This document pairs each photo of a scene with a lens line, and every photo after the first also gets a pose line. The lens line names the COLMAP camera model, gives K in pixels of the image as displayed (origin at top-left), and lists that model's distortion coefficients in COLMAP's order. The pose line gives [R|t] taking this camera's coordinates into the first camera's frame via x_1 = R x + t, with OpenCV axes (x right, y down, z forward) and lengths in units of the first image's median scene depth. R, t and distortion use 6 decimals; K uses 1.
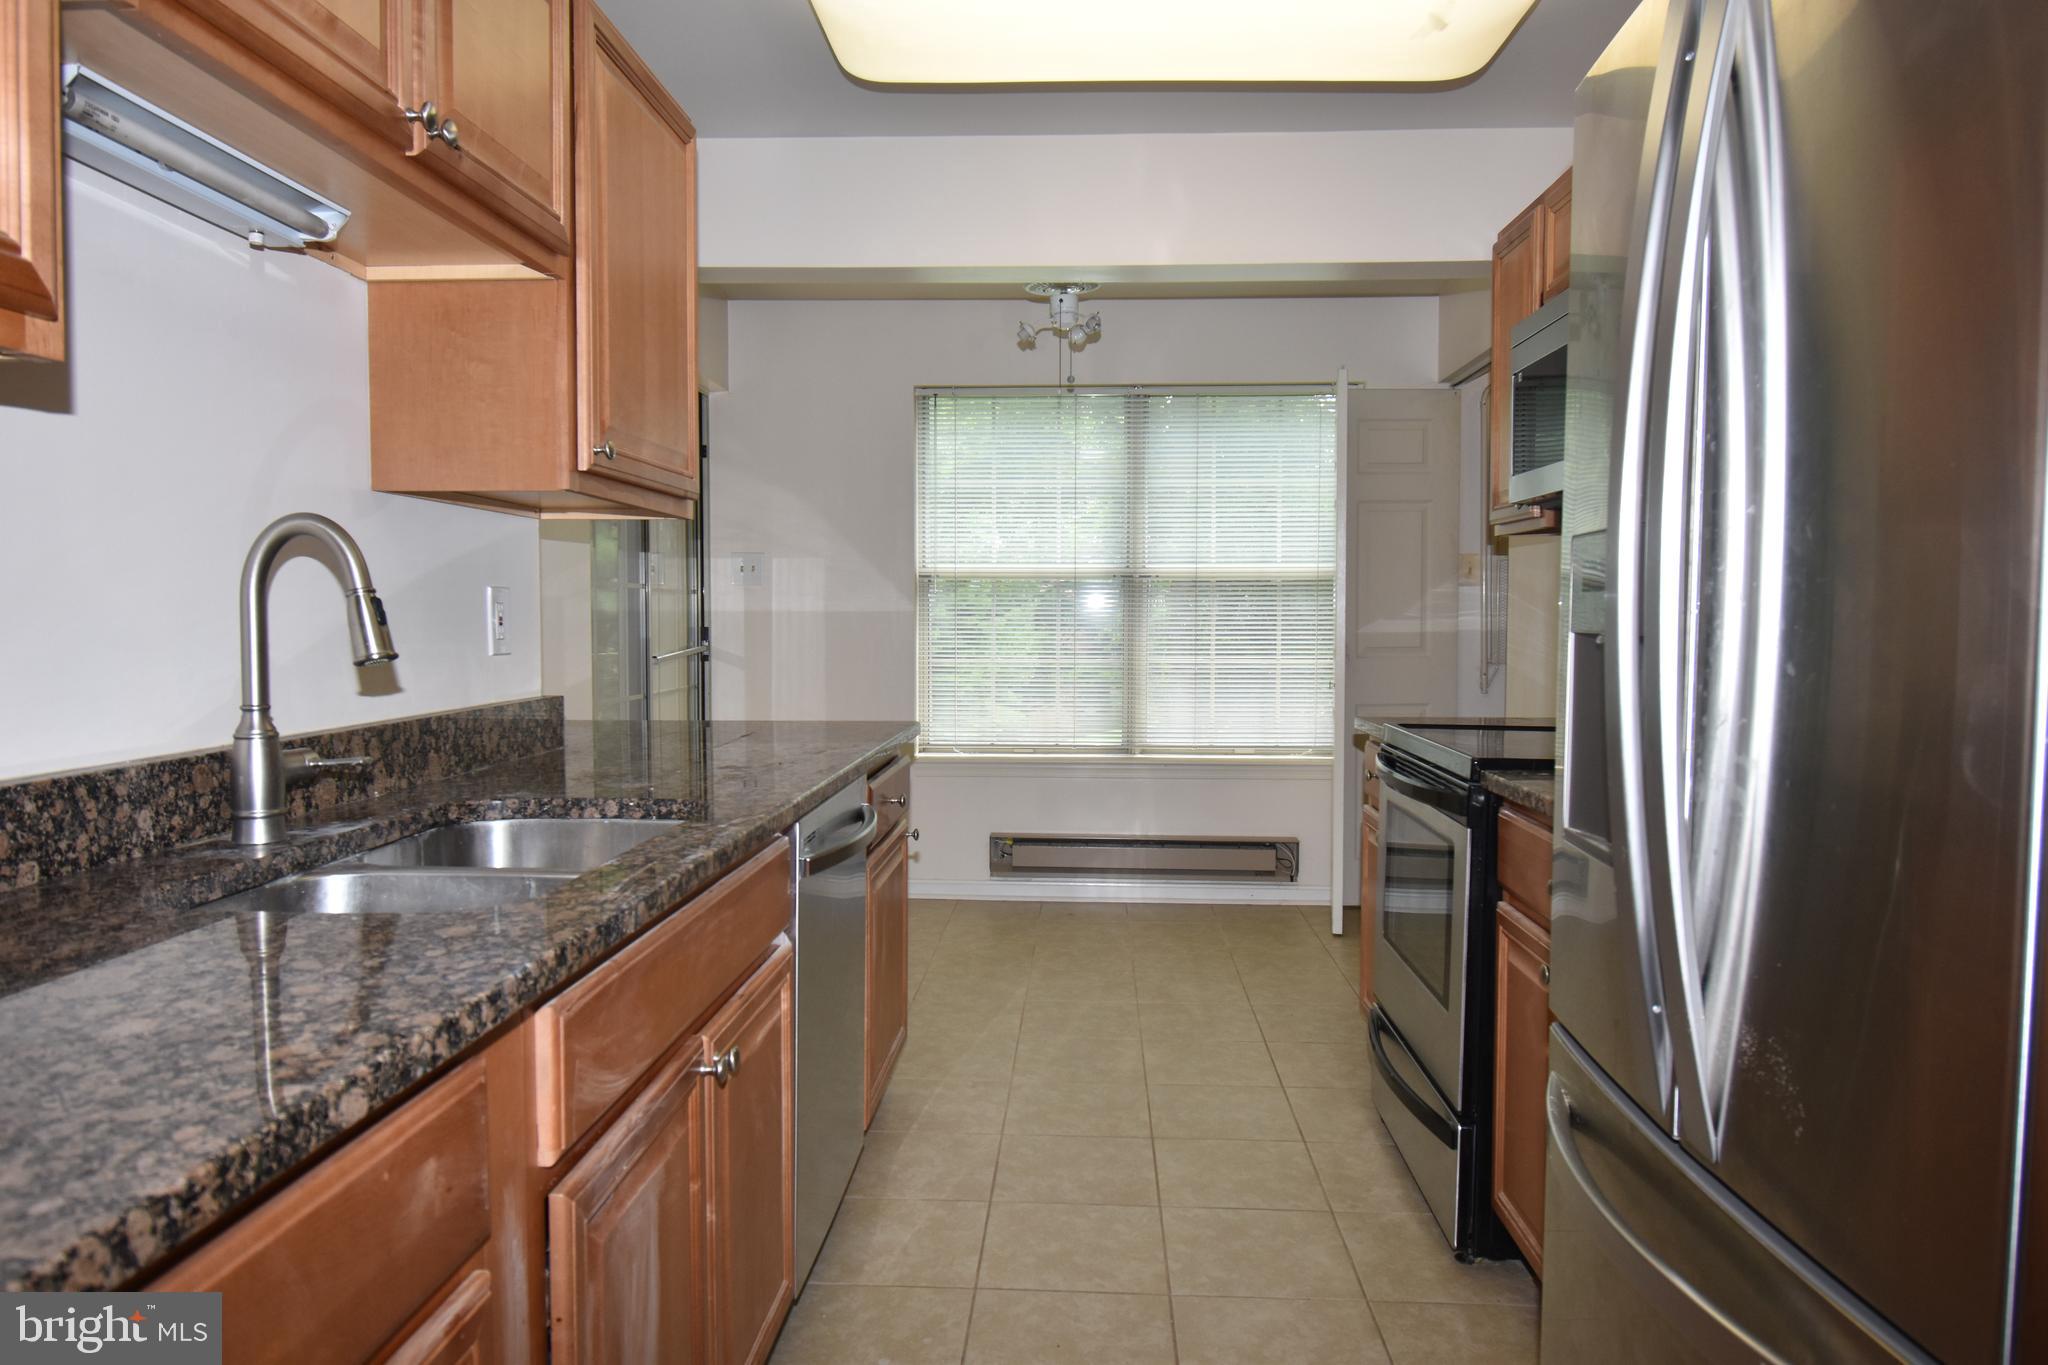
lens RADIAL K [[1325.3, 0, 1024.0], [0, 1325.3, 682.5], [0, 0, 1]] dist [0.012452, -0.027132]
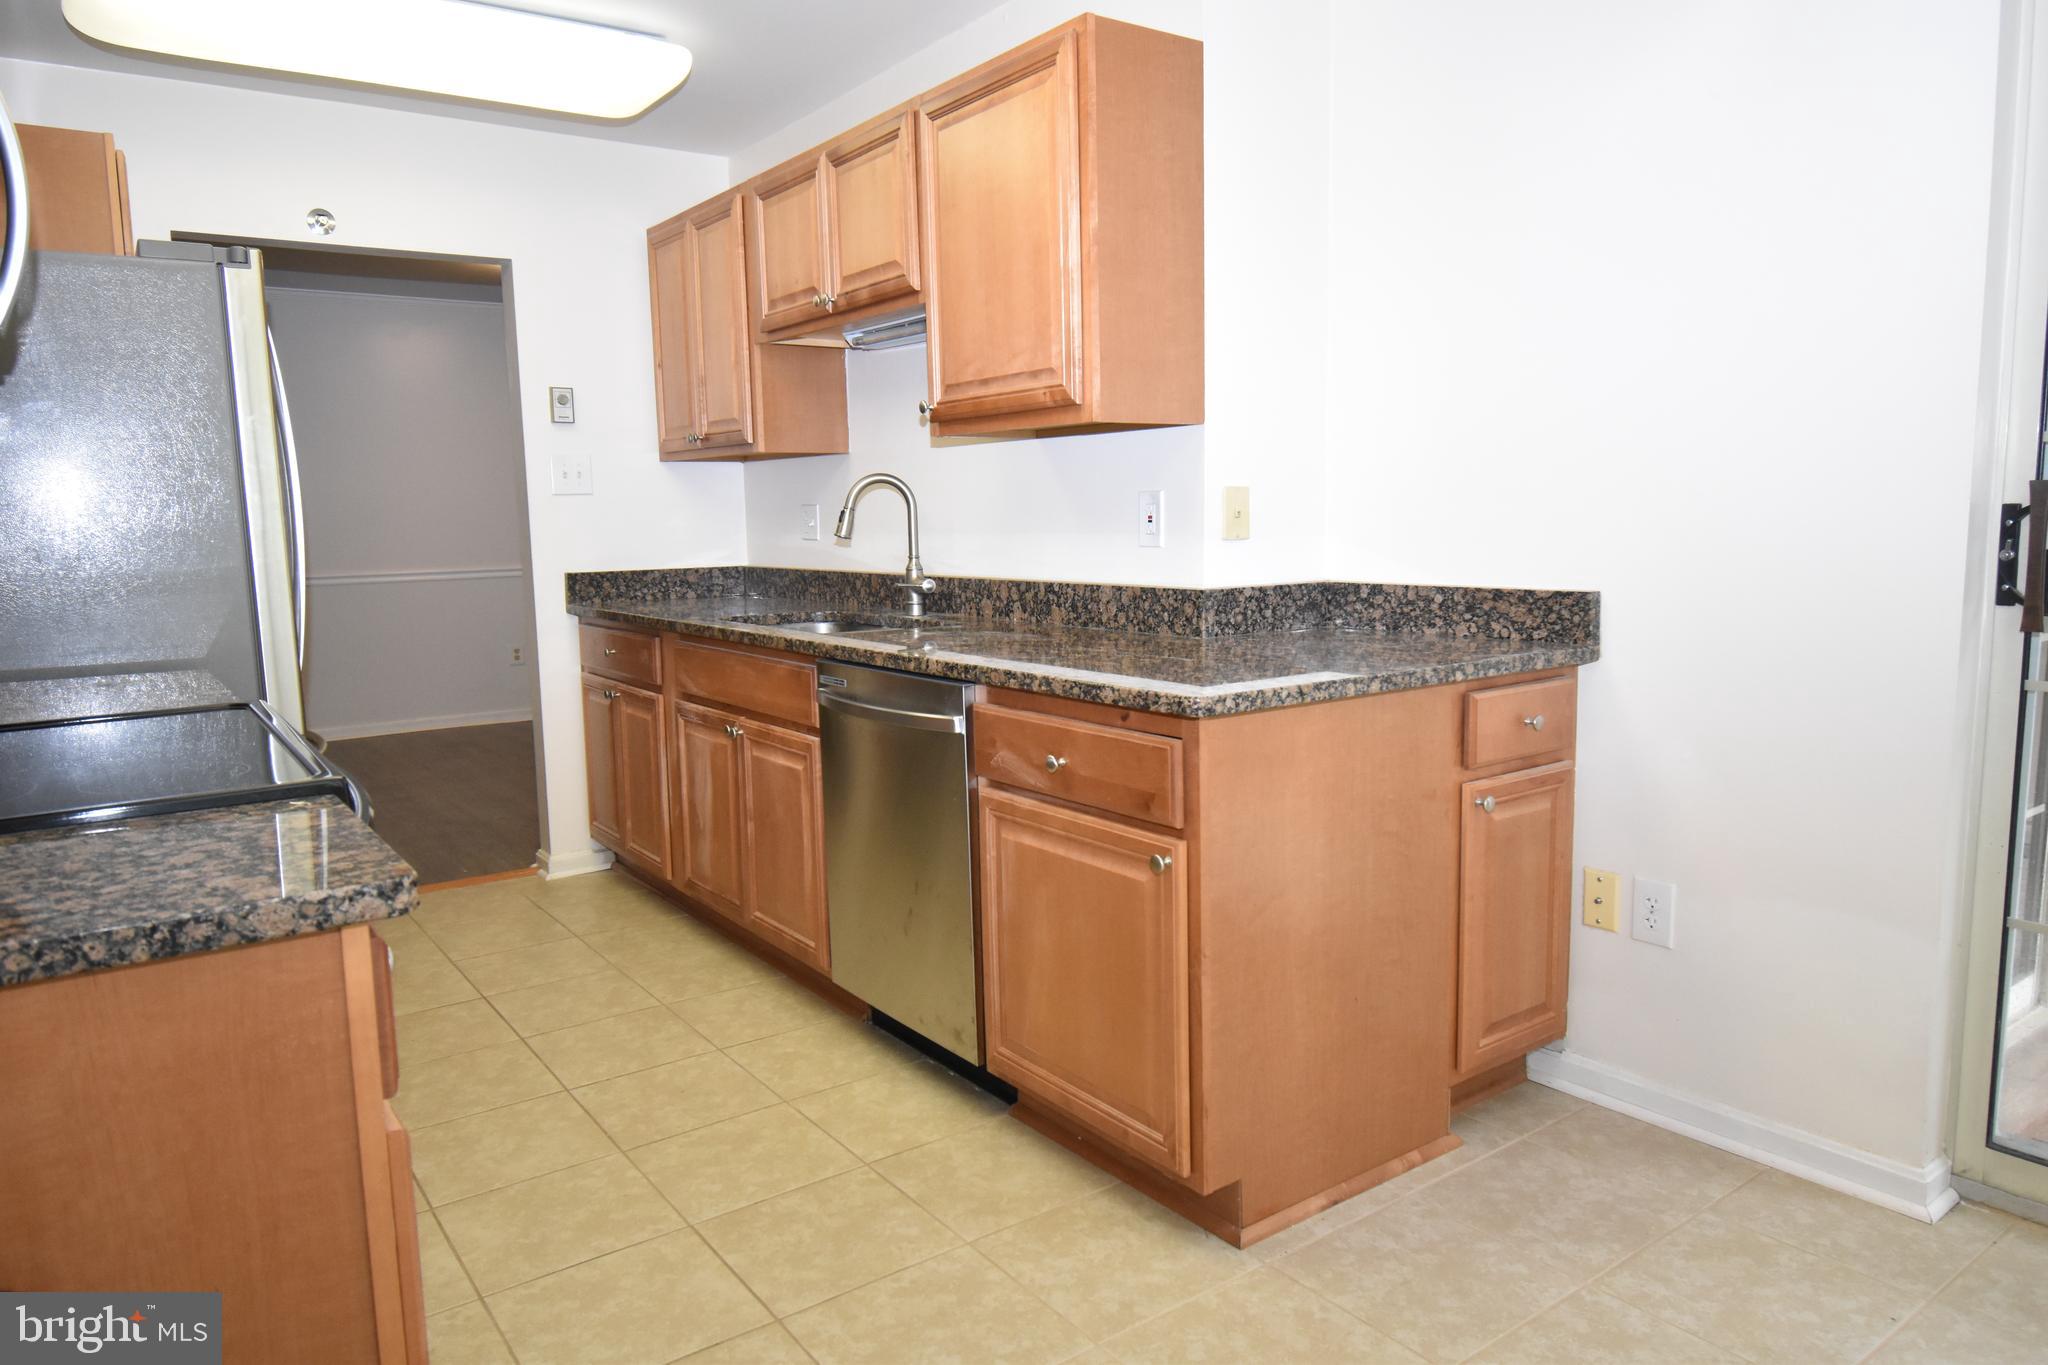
lens RADIAL K [[1325.3, 0, 1024.0], [0, 1325.3, 682.5], [0, 0, 1]] dist [0.012452, -0.027132]
pose [[-0.777864, 0.091305, -0.621764, 0.508533], [-0.017941, 0.985759, 0.167202, -0.108633], [0.628176, 0.141216, -0.765149, 2.039688]]
